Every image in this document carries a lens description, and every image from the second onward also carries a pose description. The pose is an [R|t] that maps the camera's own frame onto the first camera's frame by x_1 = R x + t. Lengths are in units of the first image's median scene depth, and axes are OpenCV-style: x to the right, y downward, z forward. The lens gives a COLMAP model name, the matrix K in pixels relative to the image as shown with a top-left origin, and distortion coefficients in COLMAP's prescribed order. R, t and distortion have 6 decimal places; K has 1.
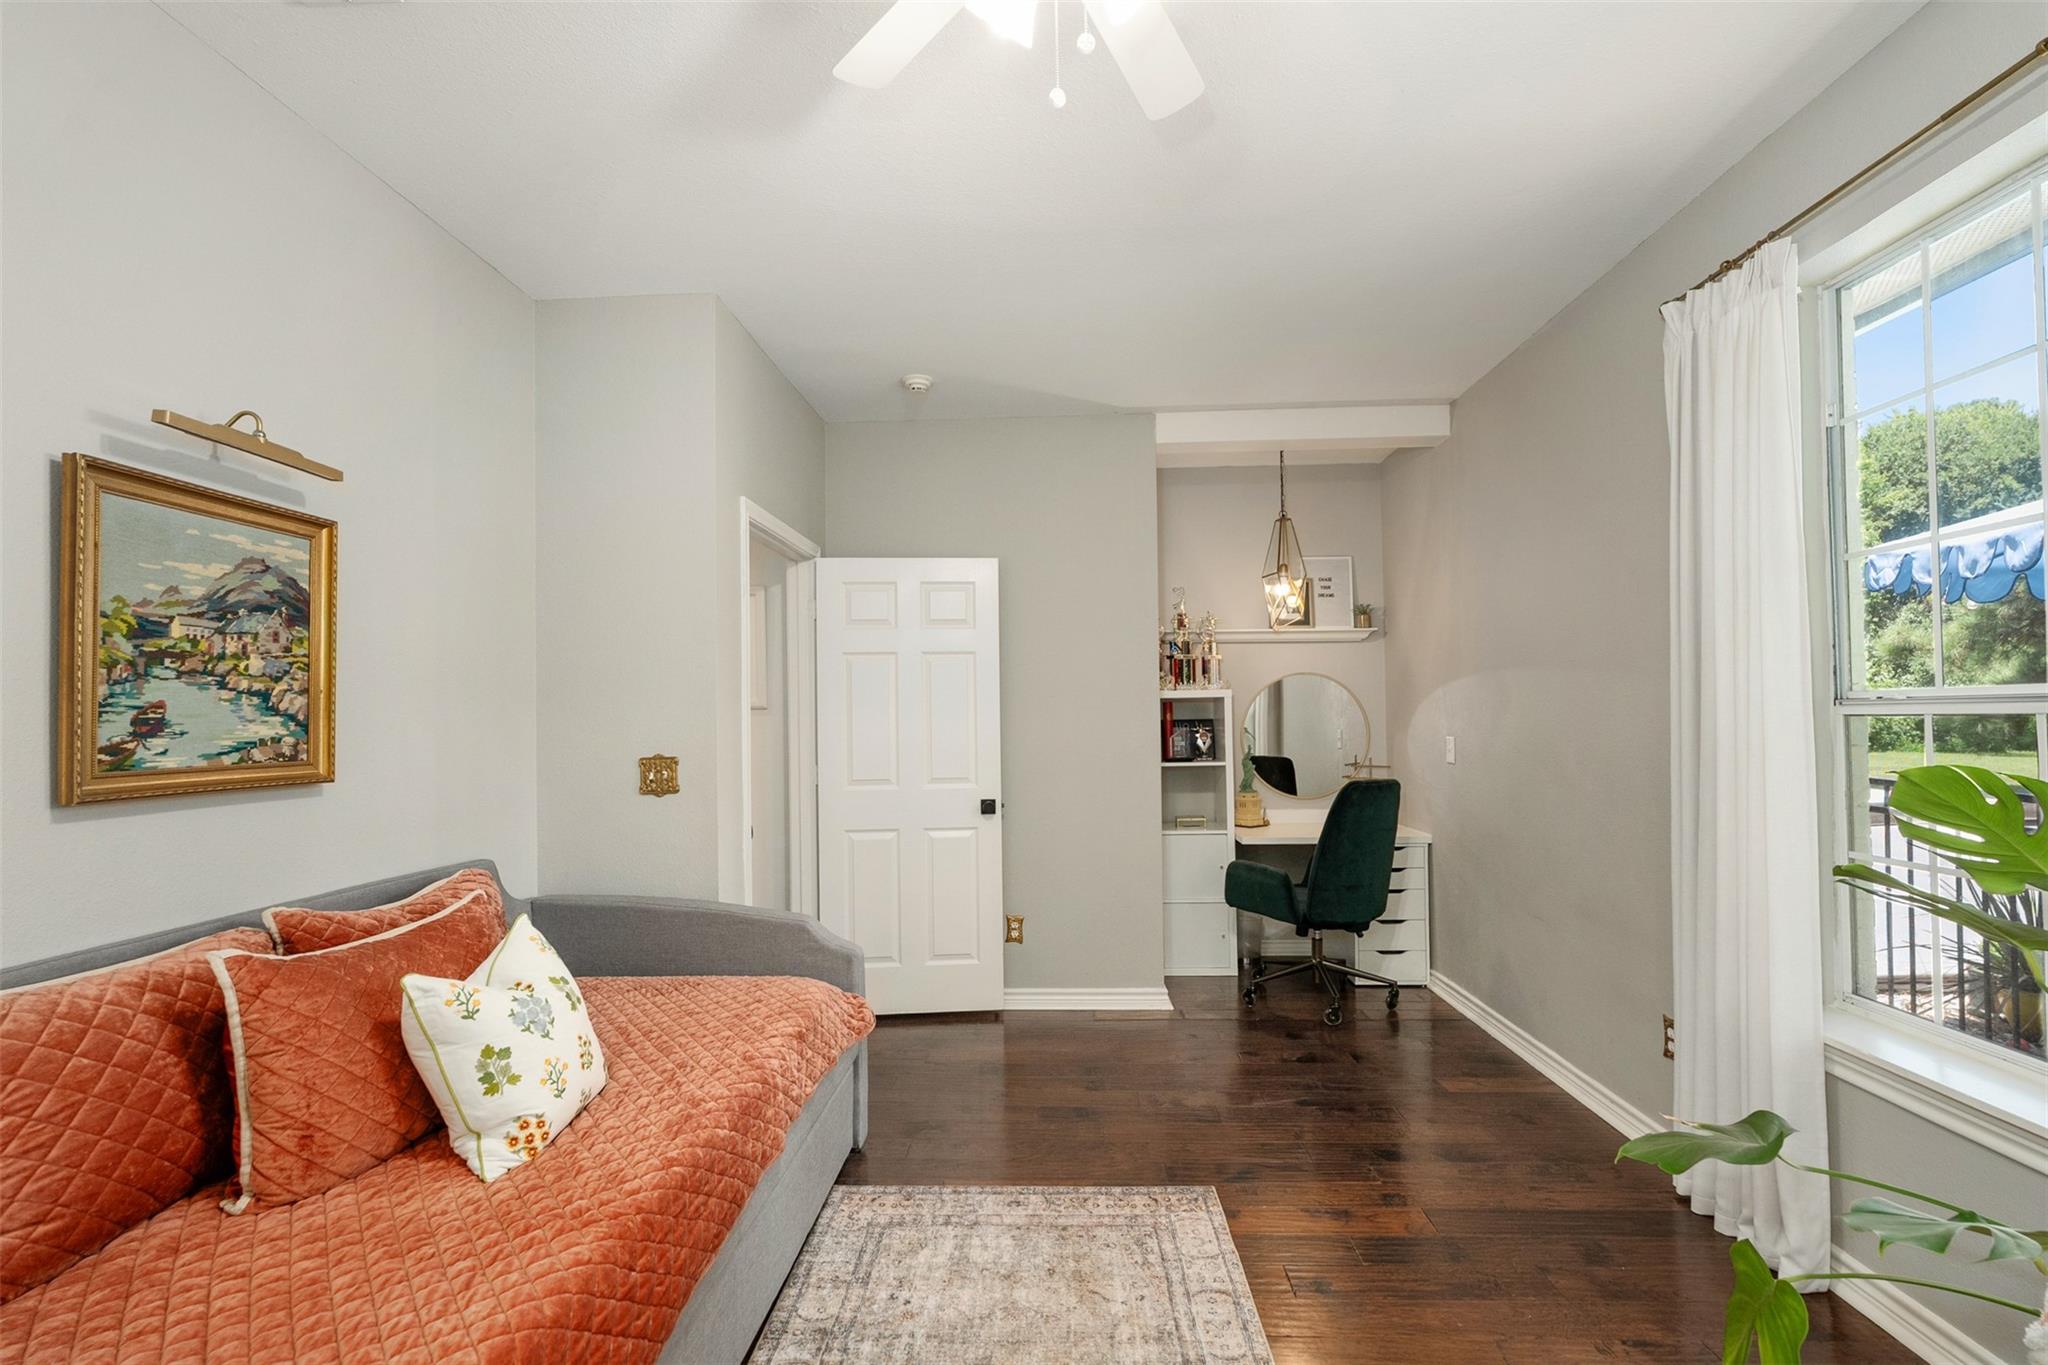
lens RADIAL K [[888.6, 0, 1026.2], [0, 888.6, 693.7], [0, 0, 1]] dist [-0.001032, -0.000119]
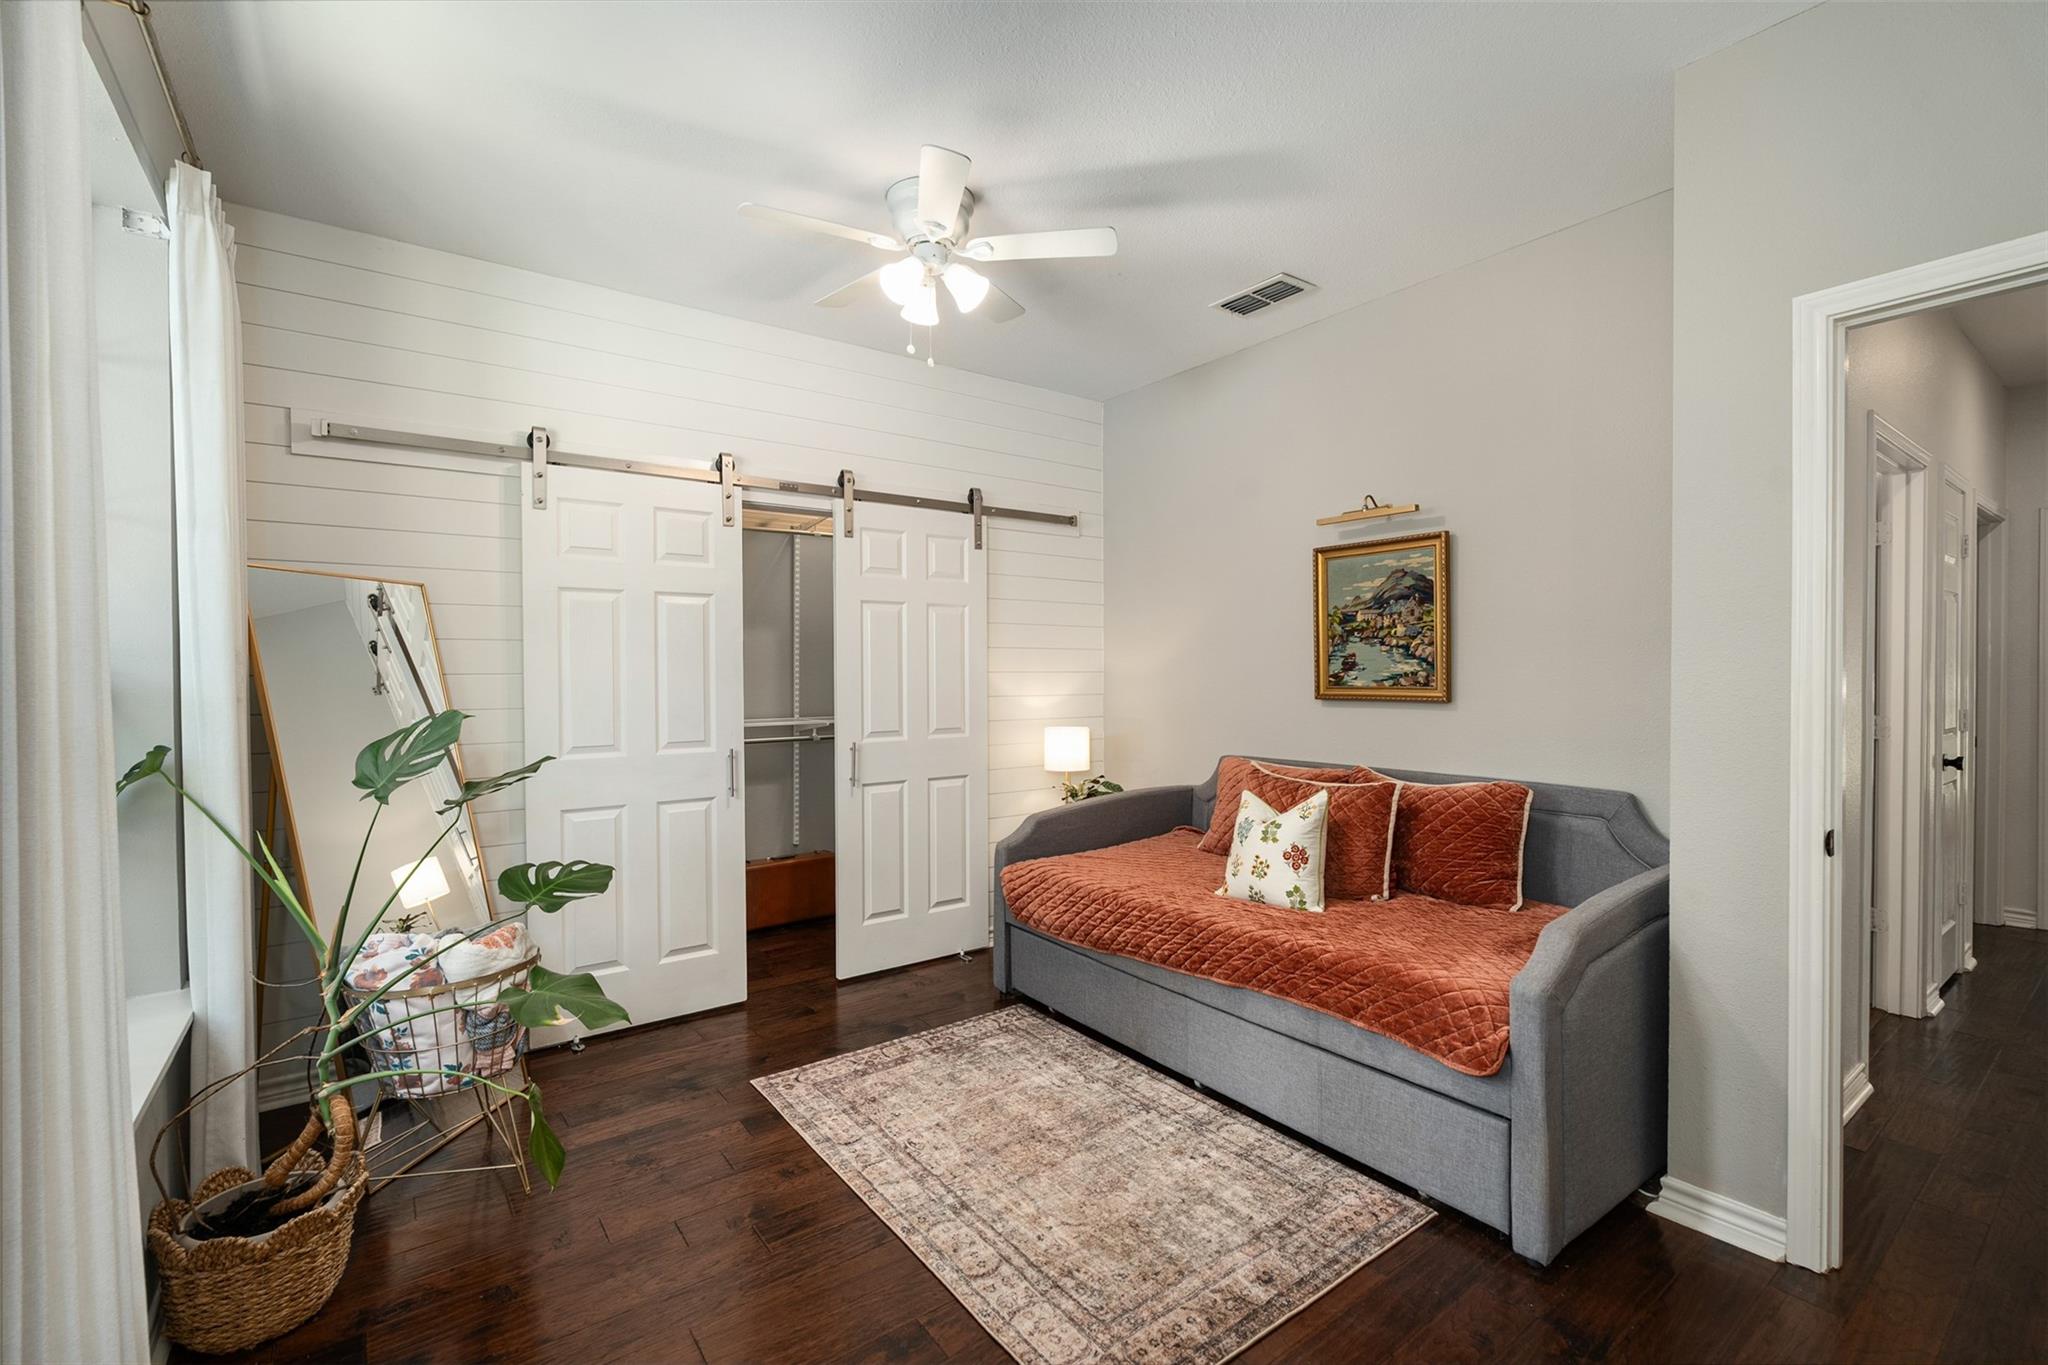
lens RADIAL K [[888.6, 0, 1026.8], [0, 888.6, 687.9], [0, 0, 1]] dist [-0.001032, -0.000119]
pose [[-0.780635, 0.023129, -0.624558, 0.810201], [0.029380, 0.999568, 0.000294, 0.059265], [0.624296, -0.018120, -0.780978, 1.913847]]
